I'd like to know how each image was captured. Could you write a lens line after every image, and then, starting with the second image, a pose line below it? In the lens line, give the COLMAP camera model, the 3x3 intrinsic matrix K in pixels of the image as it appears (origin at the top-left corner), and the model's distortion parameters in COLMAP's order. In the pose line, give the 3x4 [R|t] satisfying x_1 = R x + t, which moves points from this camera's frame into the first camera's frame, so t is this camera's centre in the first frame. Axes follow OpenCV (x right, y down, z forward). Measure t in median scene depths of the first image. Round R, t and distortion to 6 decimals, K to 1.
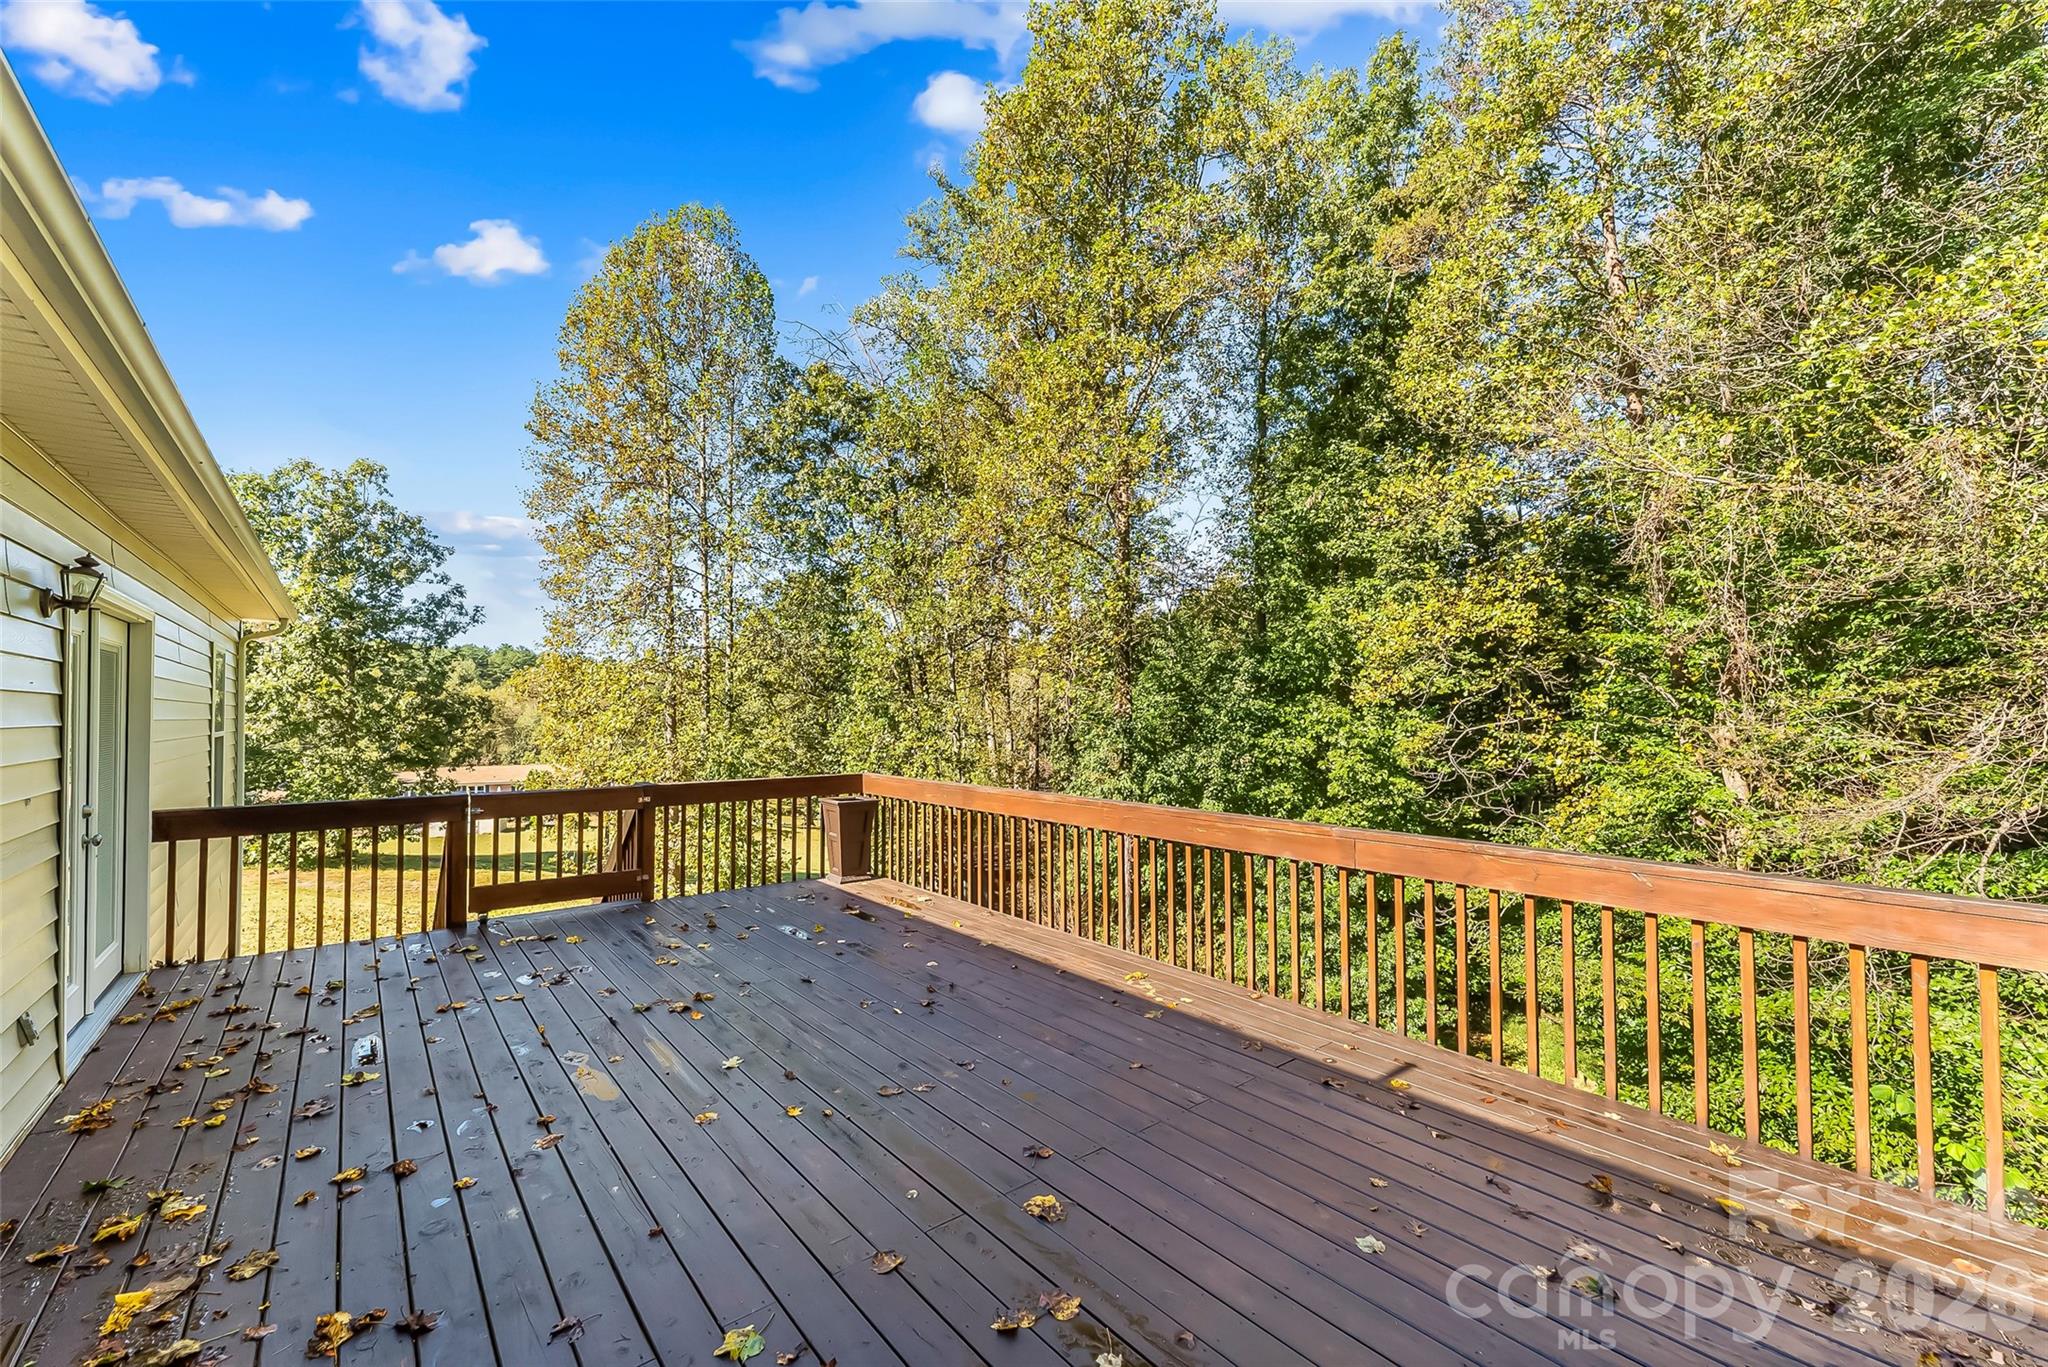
lens RADIAL K [[829.3, 0, 1024.1], [0, 829.3, 709.6], [0, 0, 1]] dist [0.008948, 0.000076]
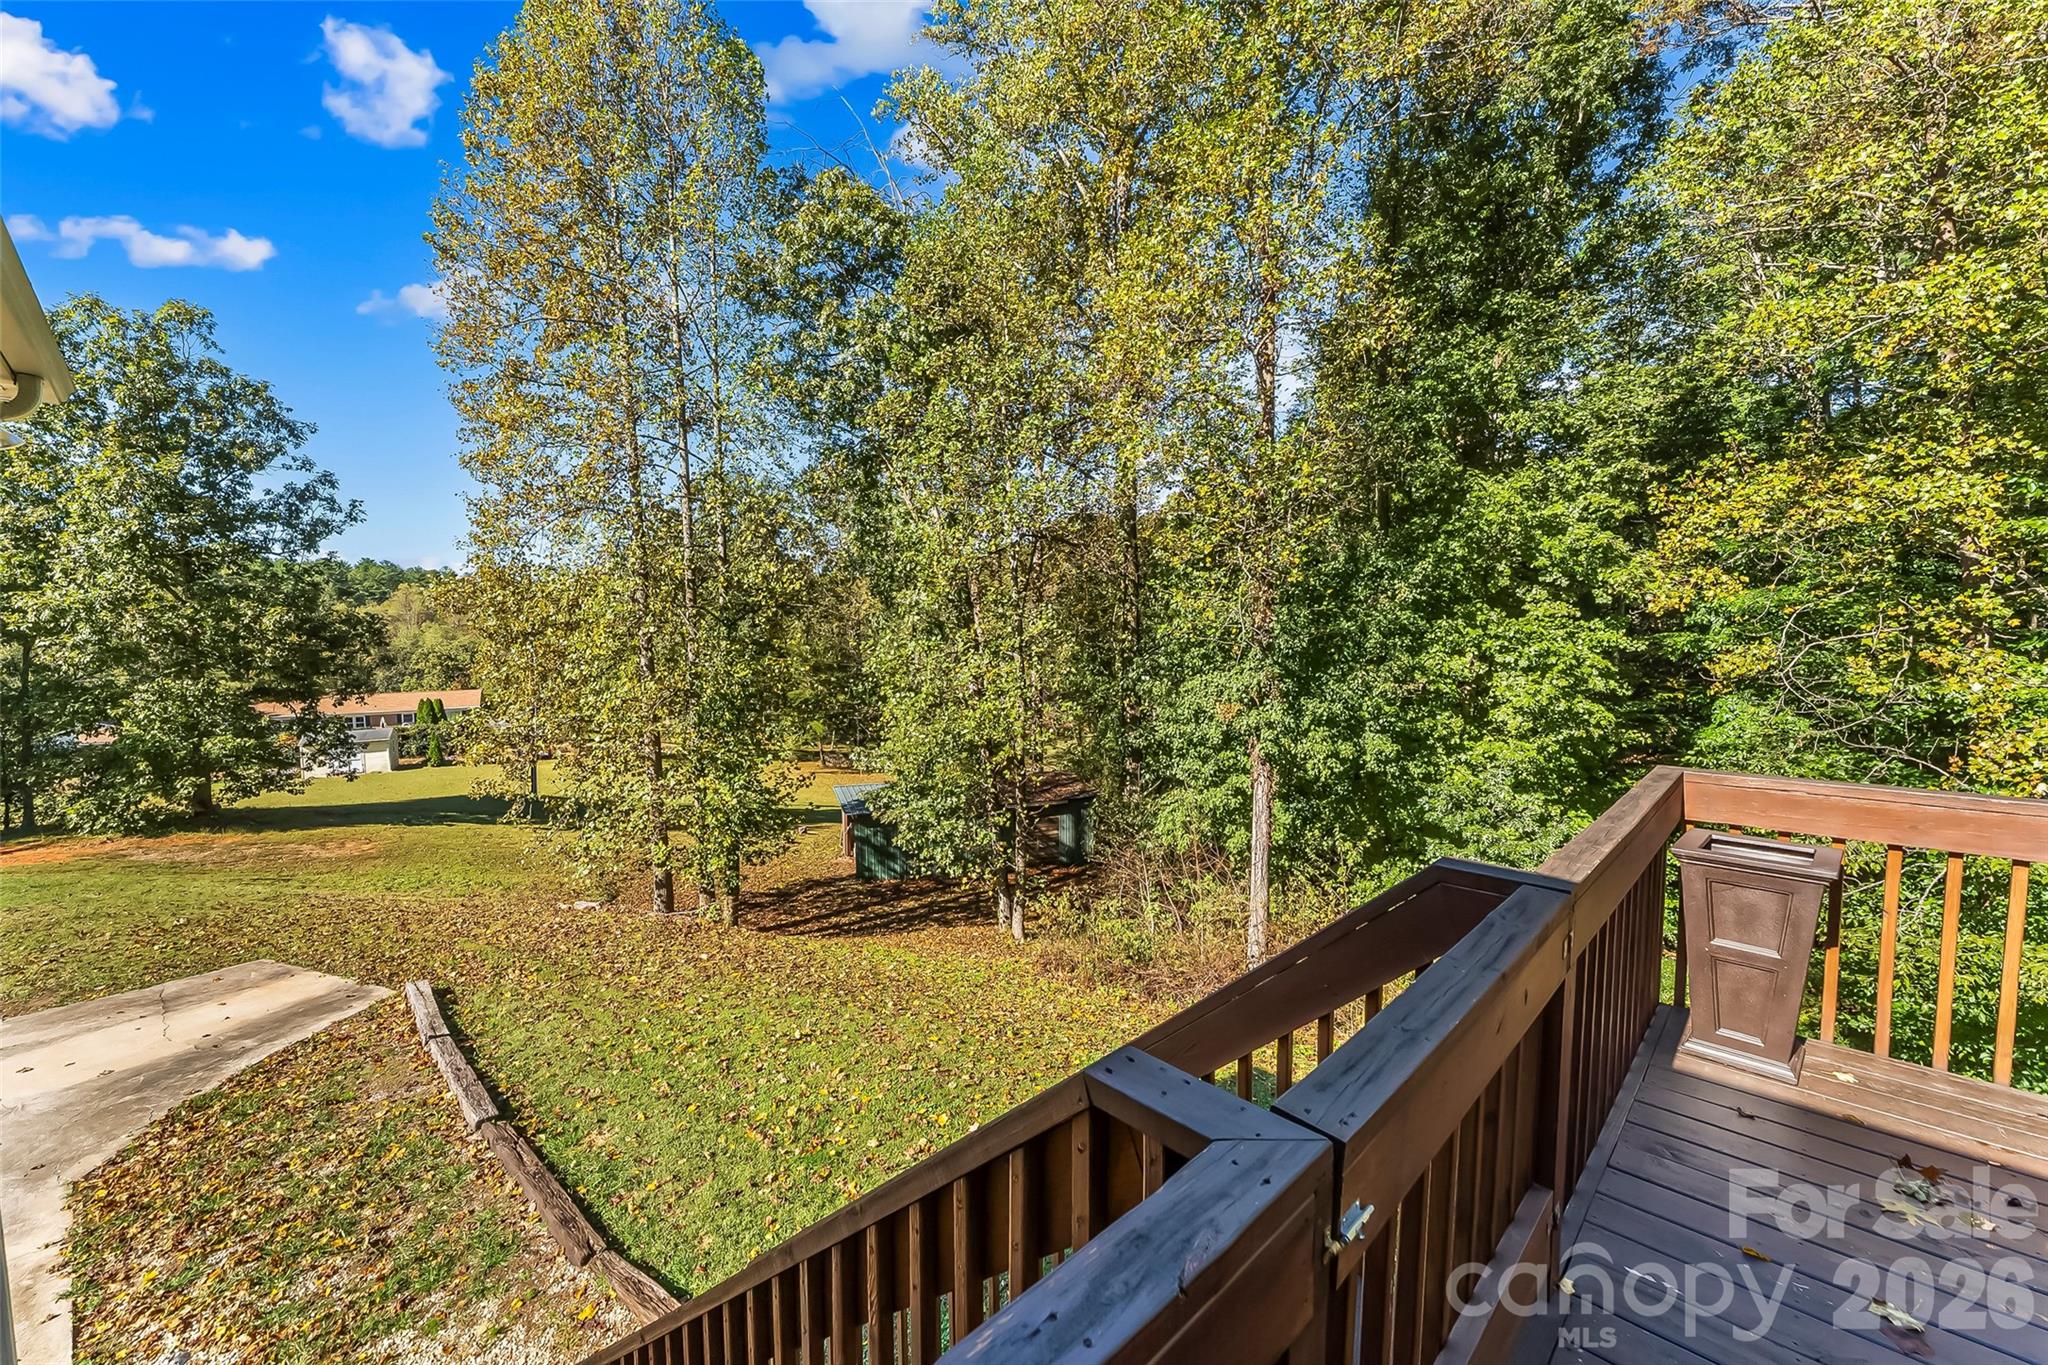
lens RADIAL K [[829.3, 0, 1024.1], [0, 829.3, 708.6], [0, 0, 1]] dist [0.008948, 0.000076]
pose [[0.994098, -0.015284, 0.107407, -0.113949], [0.005102, 0.995518, 0.094438, 0.002853], [-0.108369, -0.093333, 0.989720, 0.126684]]
